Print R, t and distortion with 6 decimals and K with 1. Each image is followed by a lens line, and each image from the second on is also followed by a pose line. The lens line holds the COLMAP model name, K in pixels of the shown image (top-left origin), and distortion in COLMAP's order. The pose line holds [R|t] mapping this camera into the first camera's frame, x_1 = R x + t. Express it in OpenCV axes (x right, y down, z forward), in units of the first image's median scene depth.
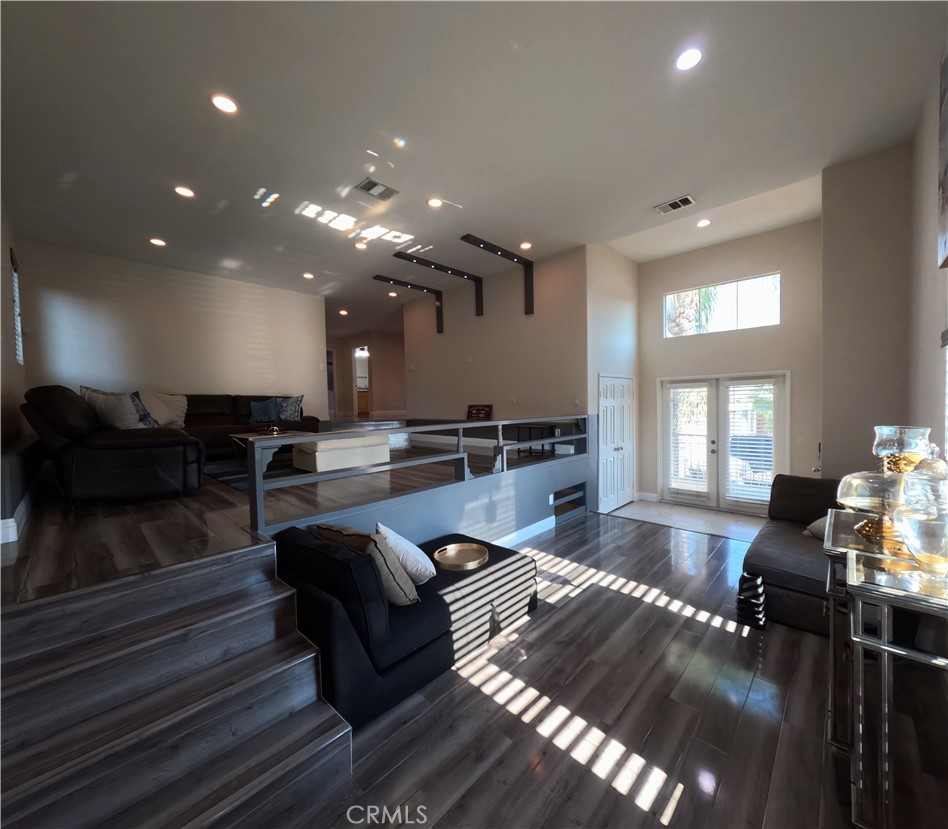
lens RADIAL K [[387.1, 0, 474.0], [0, 387.1, 414.5], [0, 0, 1]] dist [0.001394, 0.000742]
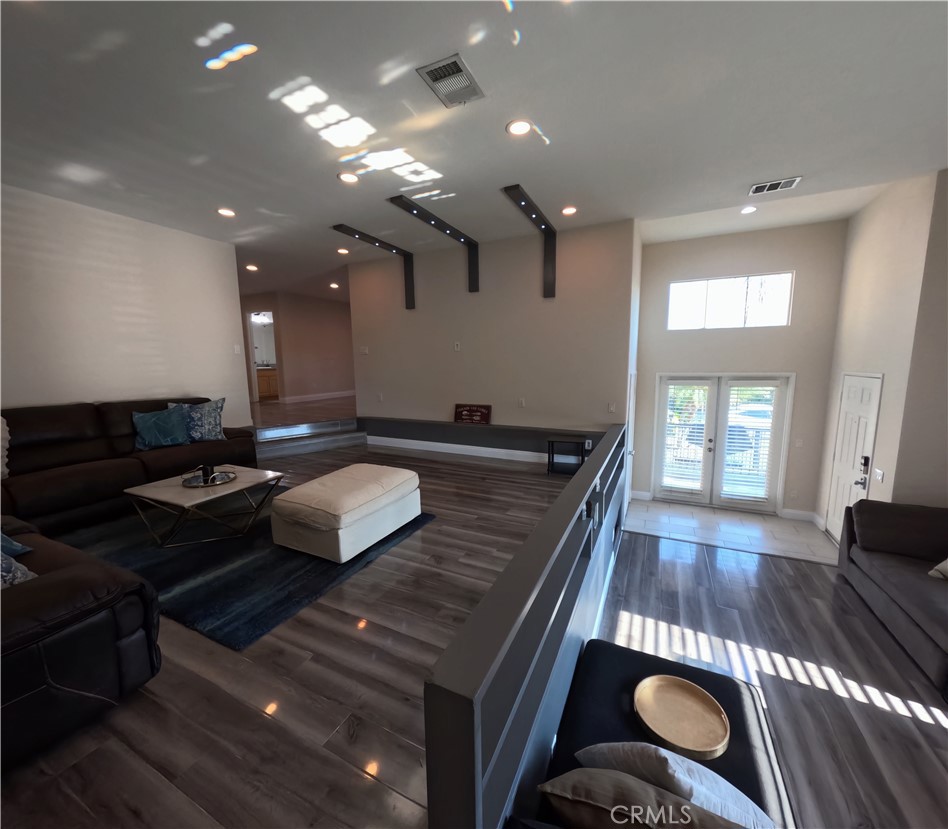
lens RADIAL K [[387.1, 0, 474.0], [0, 387.1, 414.5], [0, 0, 1]] dist [0.001394, 0.000742]
pose [[0.950694, -0.033024, 0.308368, -0.320933], [0.002117, 0.994982, 0.100029, -0.117615], [-0.310125, -0.094444, 0.945993, 0.313698]]
